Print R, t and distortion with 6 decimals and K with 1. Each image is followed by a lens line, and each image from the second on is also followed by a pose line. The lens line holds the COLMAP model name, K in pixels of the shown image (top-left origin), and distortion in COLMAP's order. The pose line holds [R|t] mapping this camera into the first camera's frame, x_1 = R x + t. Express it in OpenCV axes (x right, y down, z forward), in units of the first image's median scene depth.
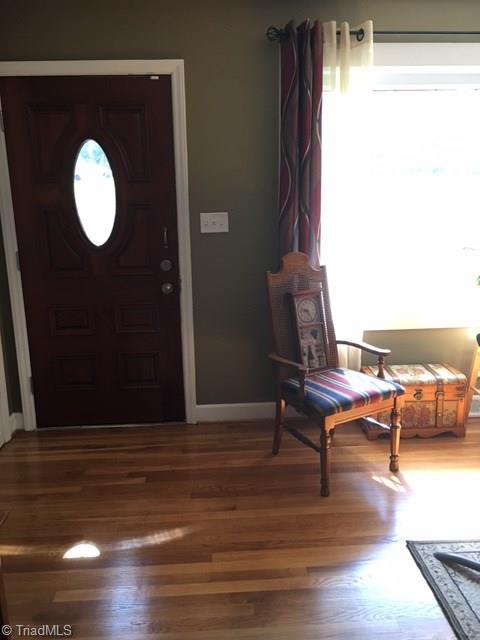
lens RADIAL K [[553.3, 0, 240.0], [0, 553.3, 320.0], [0, 0, 1]] dist [0.050420, -0.005618]
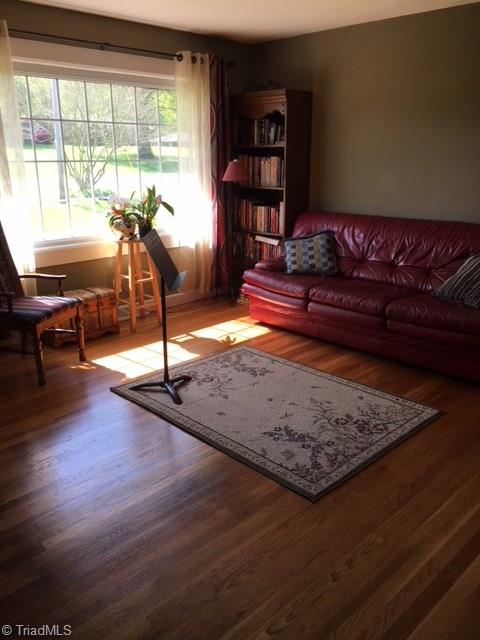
lens RADIAL K [[553.3, 0, 240.0], [0, 553.3, 320.0], [0, 0, 1]] dist [0.050420, -0.005618]
pose [[0.748527, -0.175630, 0.639423, -0.298341], [0.141935, 0.984374, 0.104224, 0.081231], [-0.647736, 0.012743, 0.761758, -0.310115]]
